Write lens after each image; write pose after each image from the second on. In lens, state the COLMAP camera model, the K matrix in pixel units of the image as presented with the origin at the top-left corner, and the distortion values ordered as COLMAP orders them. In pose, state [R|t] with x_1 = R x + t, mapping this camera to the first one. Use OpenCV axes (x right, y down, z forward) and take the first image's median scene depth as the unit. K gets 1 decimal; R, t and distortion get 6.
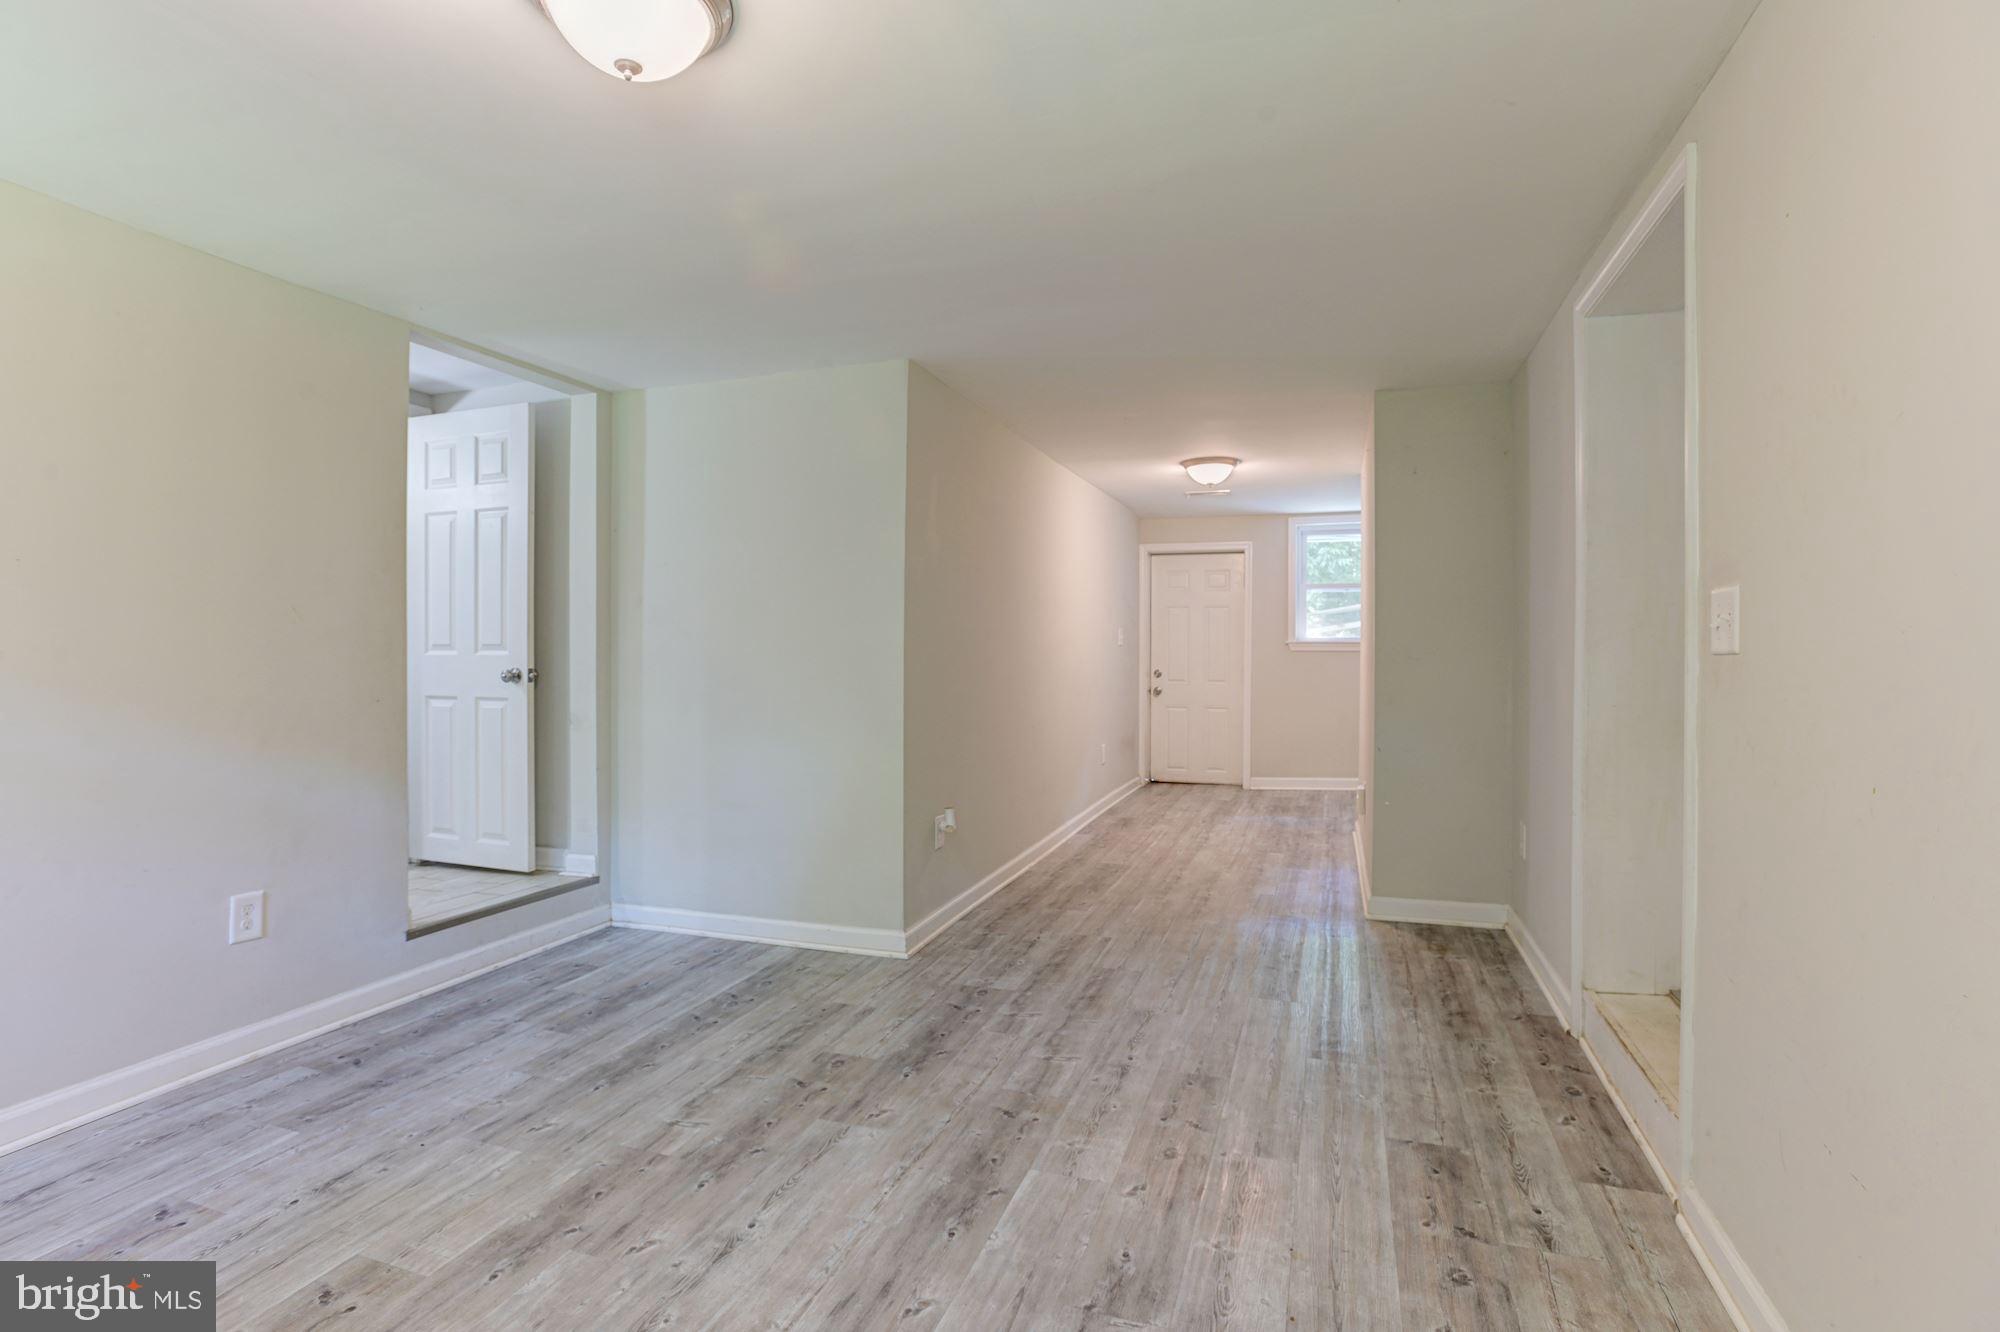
lens RADIAL K [[955.4, 0, 998.9], [0, 955.4, 651.0], [0, 0, 1]] dist [-0.043157, 0.011627]
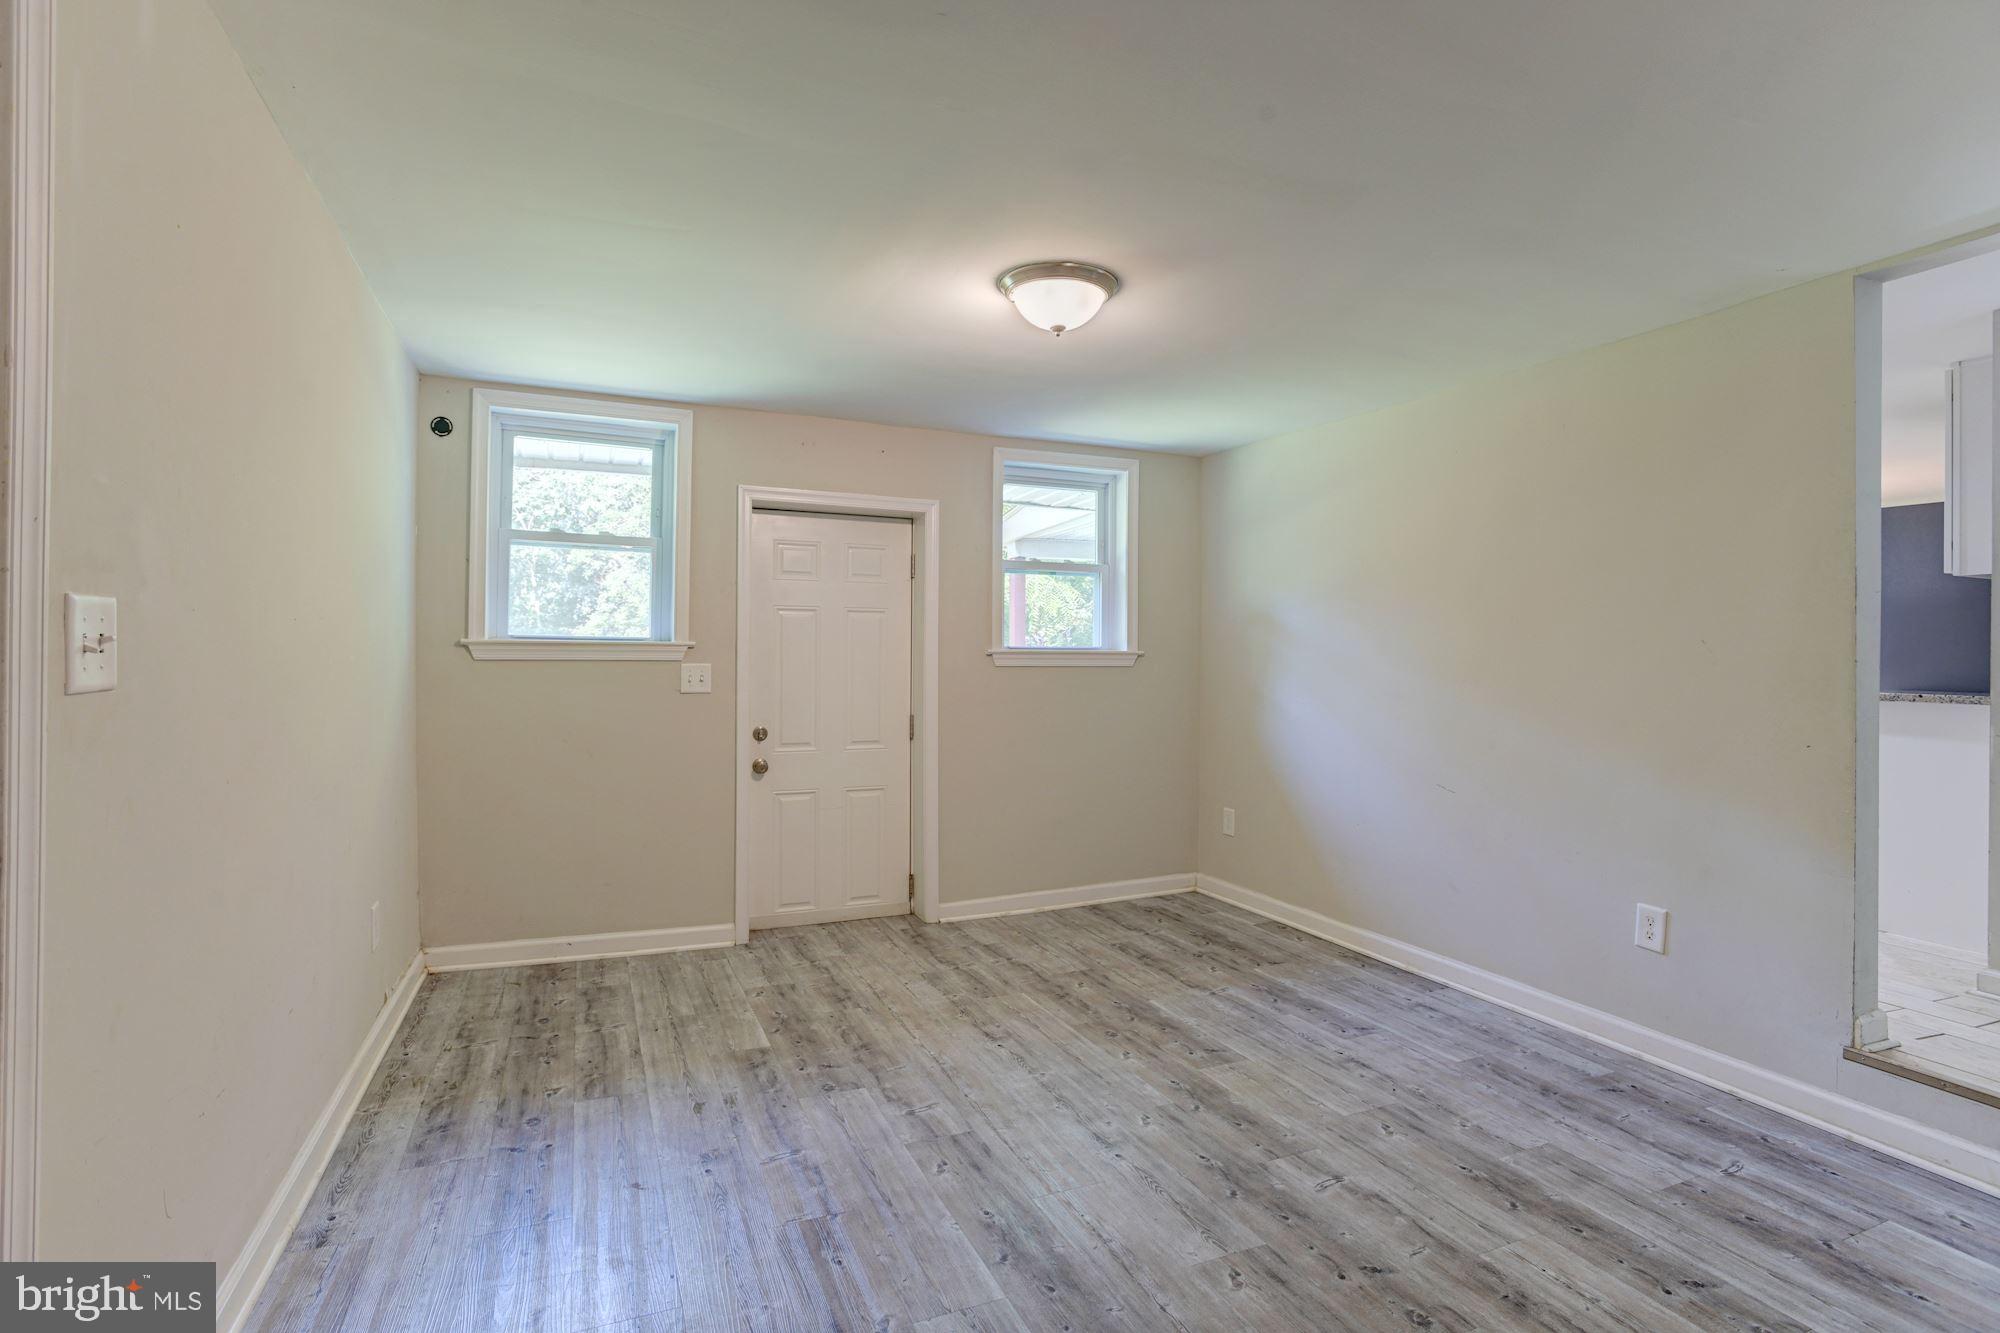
lens RADIAL K [[955.4, 0, 994.8], [0, 955.4, 657.2], [0, 0, 1]] dist [-0.043157, 0.011627]
pose [[-0.735789, -0.008323, -0.677159, 0.492062], [-0.012167, 0.999926, 0.000930, -0.020283], [0.677101, 0.008924, -0.735836, 1.285334]]
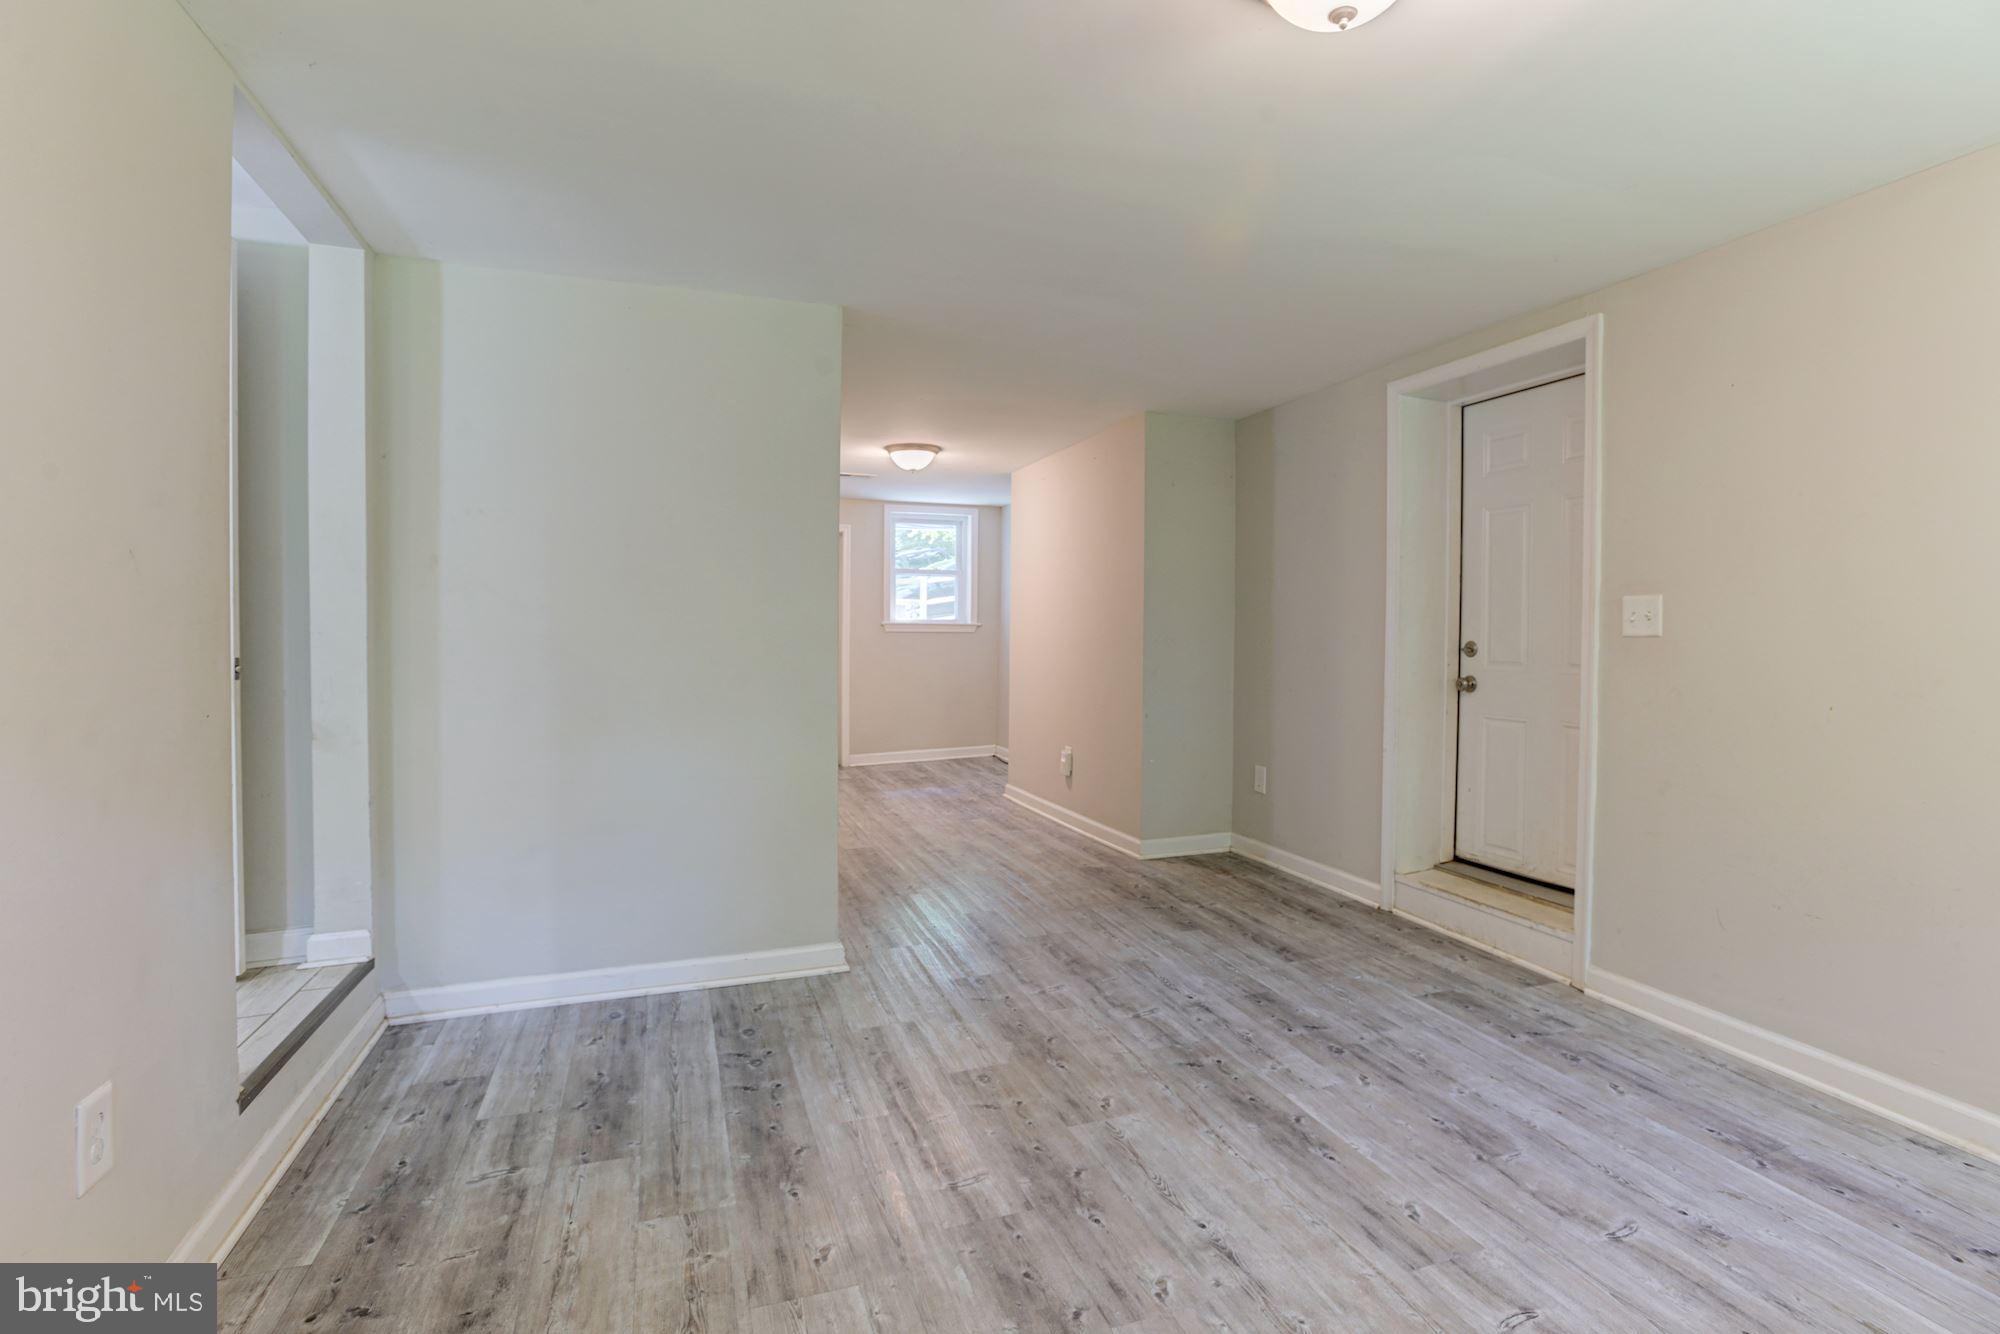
lens RADIAL K [[955.4, 0, 1012.2], [0, 955.4, 656.7], [0, 0, 1]] dist [-0.043157, 0.011627]
pose [[0.772877, -0.012593, 0.634431, -0.737885], [-0.003635, 0.999699, 0.024271, 0.001936], [-0.634546, -0.021065, 0.772598, 0.279852]]
